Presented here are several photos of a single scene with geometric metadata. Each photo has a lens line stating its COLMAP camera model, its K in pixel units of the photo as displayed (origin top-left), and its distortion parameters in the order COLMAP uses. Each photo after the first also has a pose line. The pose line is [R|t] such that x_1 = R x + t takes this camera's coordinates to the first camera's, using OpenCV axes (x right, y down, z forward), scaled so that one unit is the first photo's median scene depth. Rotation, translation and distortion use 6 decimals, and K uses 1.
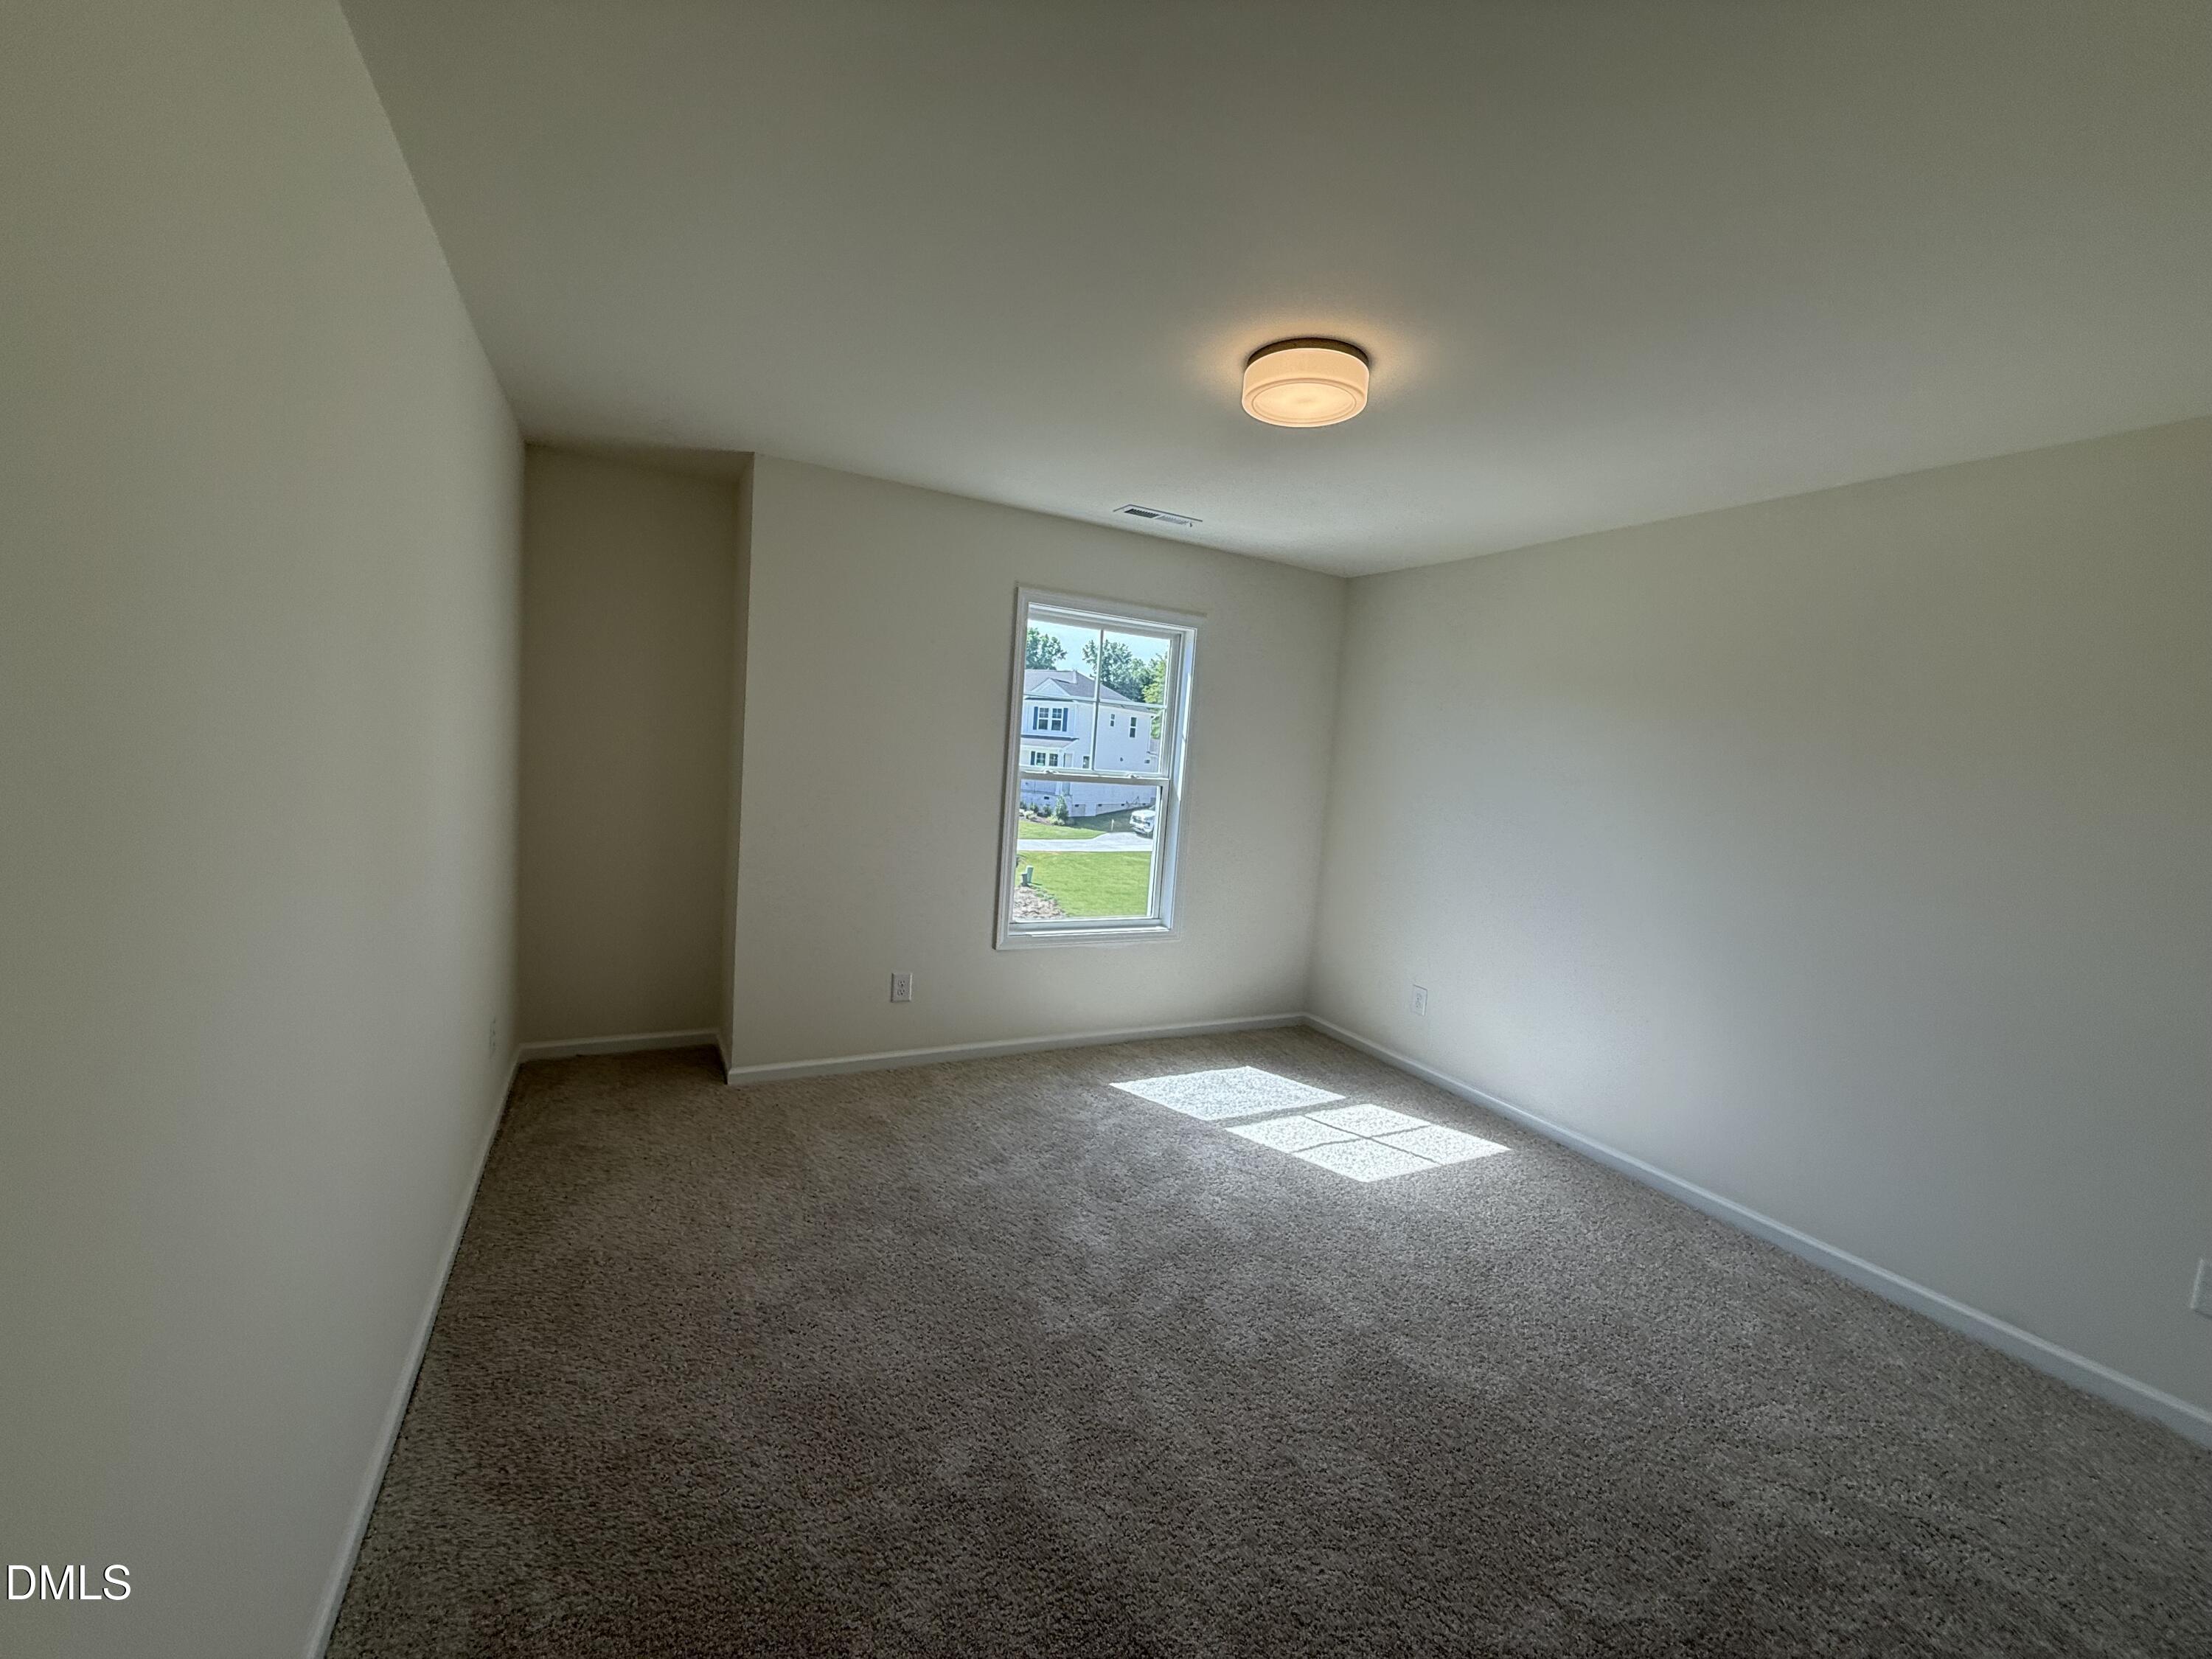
lens RADIAL K [[858.7, 0, 1105.7], [0, 858.7, 814.8], [0, 0, 1]] dist [-0.019037, 0.000052]
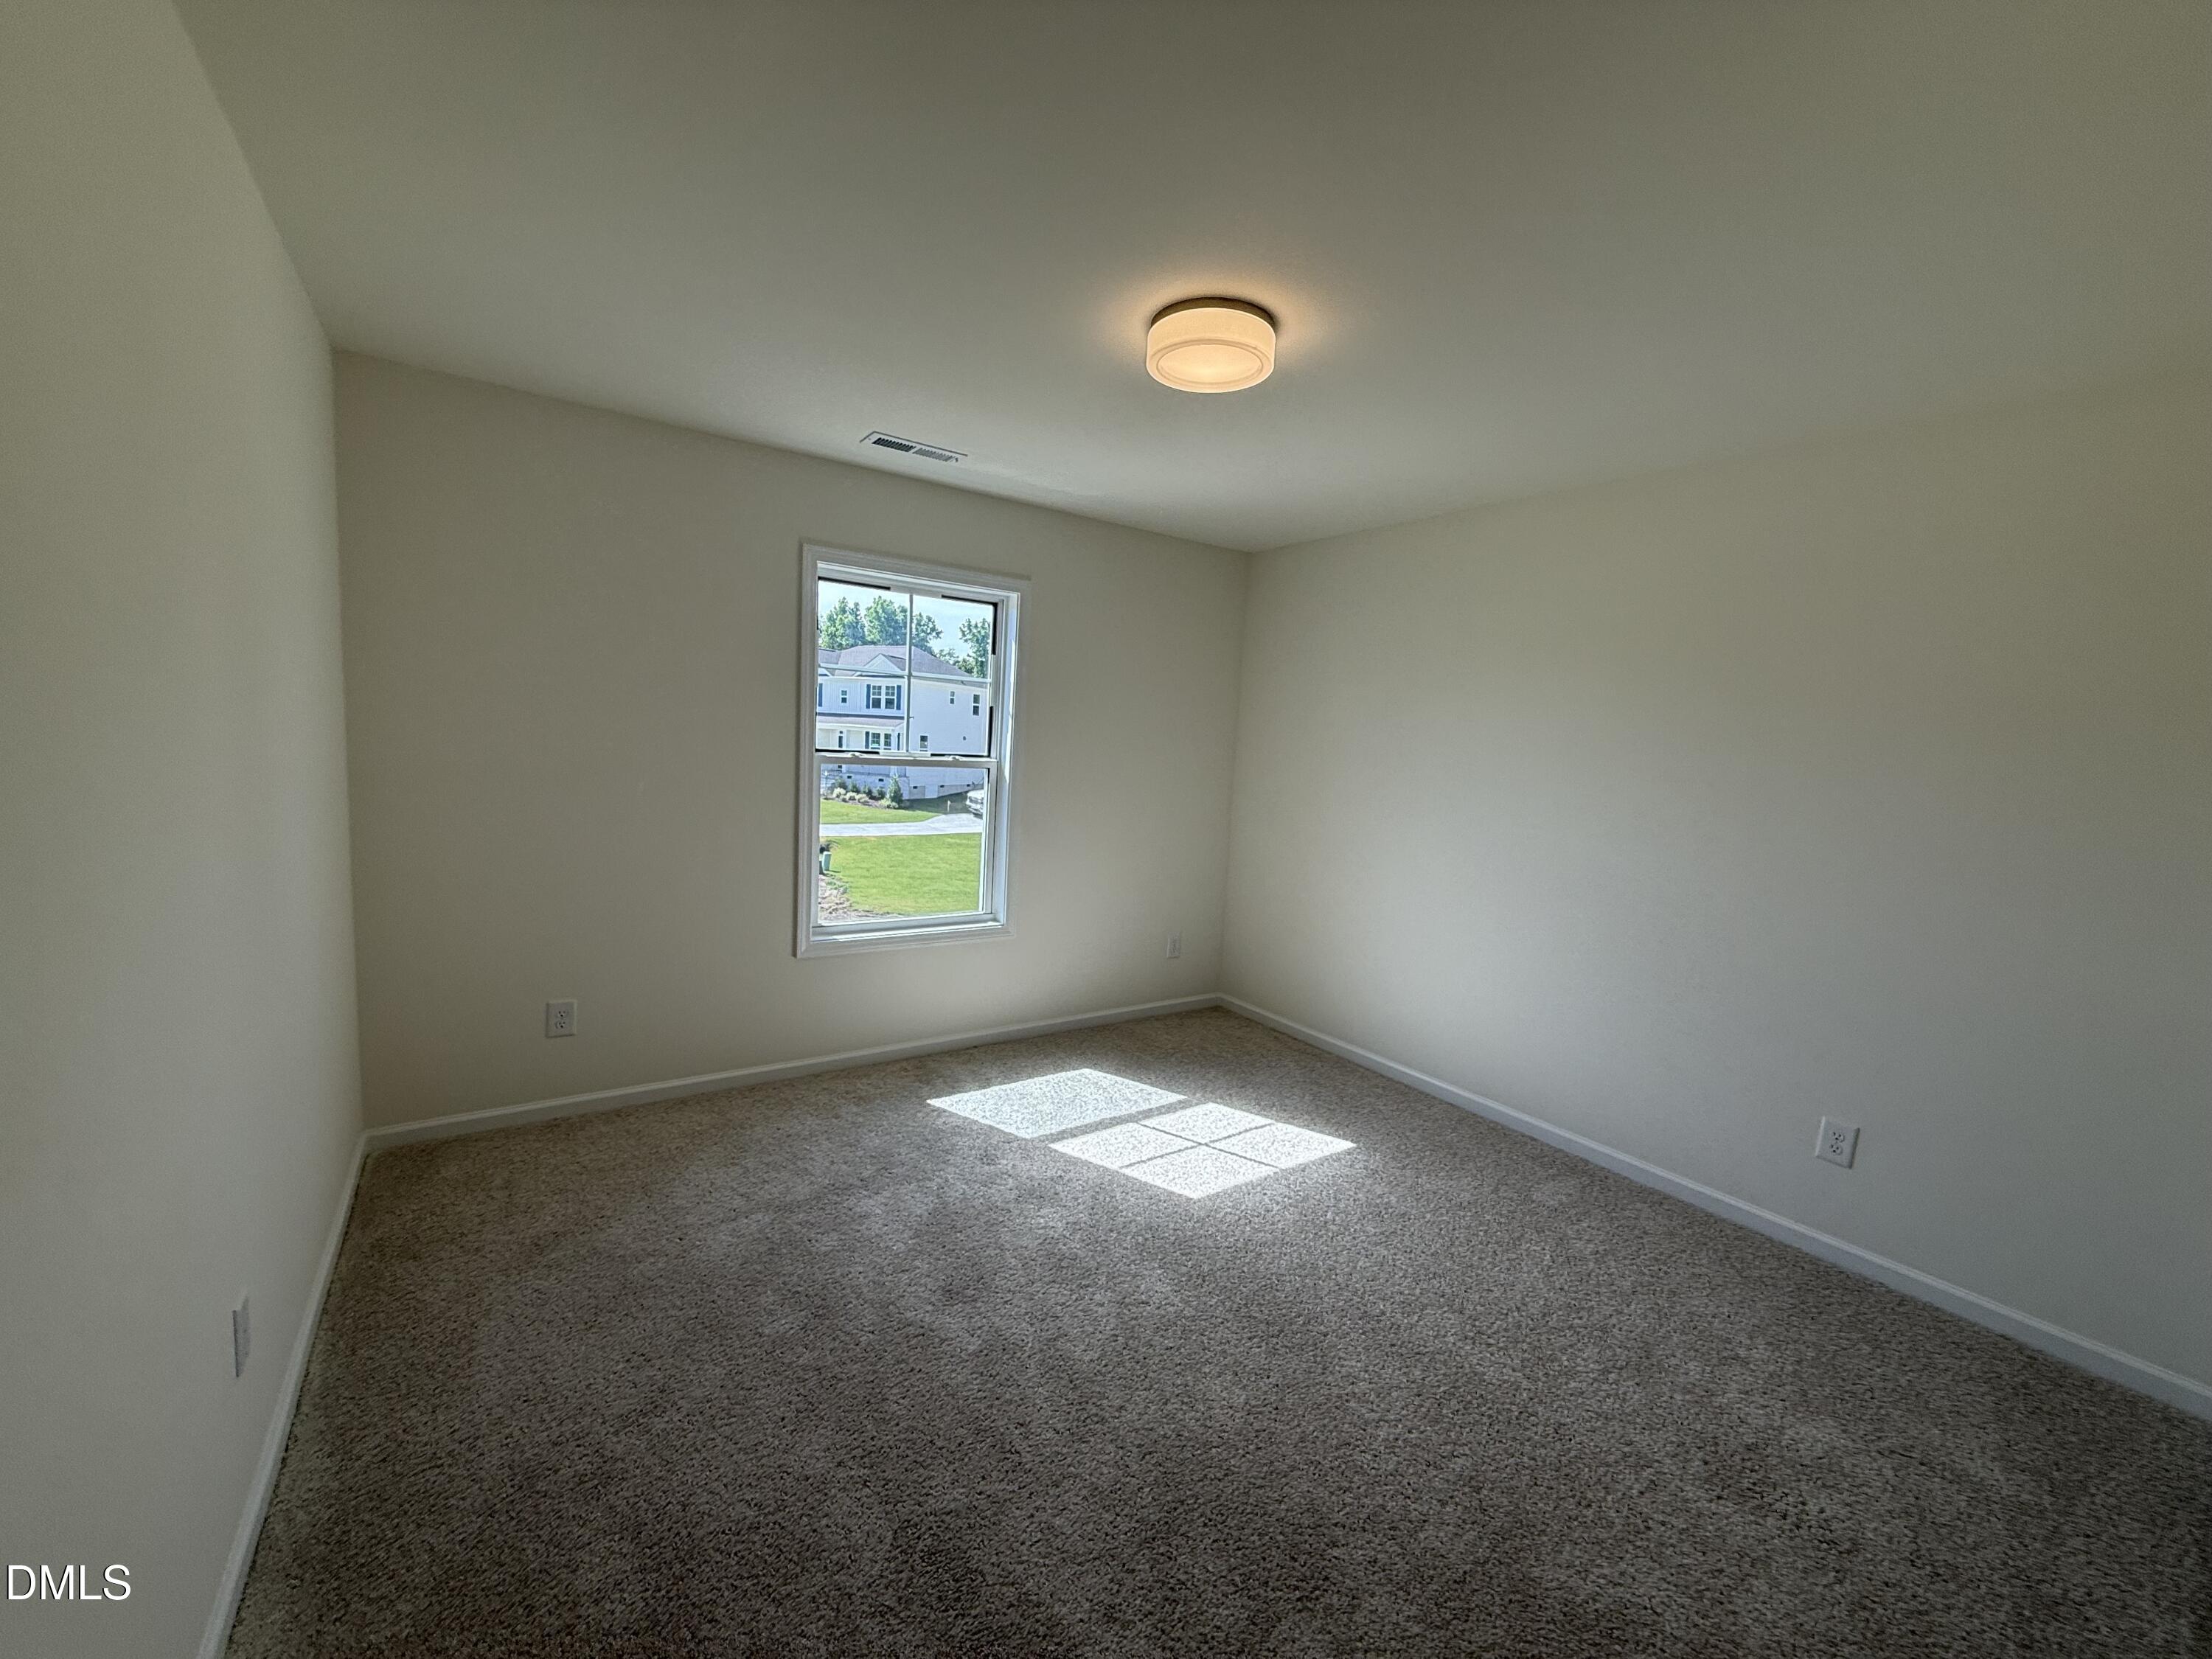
lens RADIAL K [[879.7, 0, 1113.0], [0, 879.7, 831.6], [0, 0, 1]] dist [0.002044, 0.000285]
pose [[0.994227, -0.033267, 0.102009, 0.100250], [0.029430, 0.998810, 0.038890, 0.001679], [-0.103181, -0.035663, 0.994023, 0.060524]]
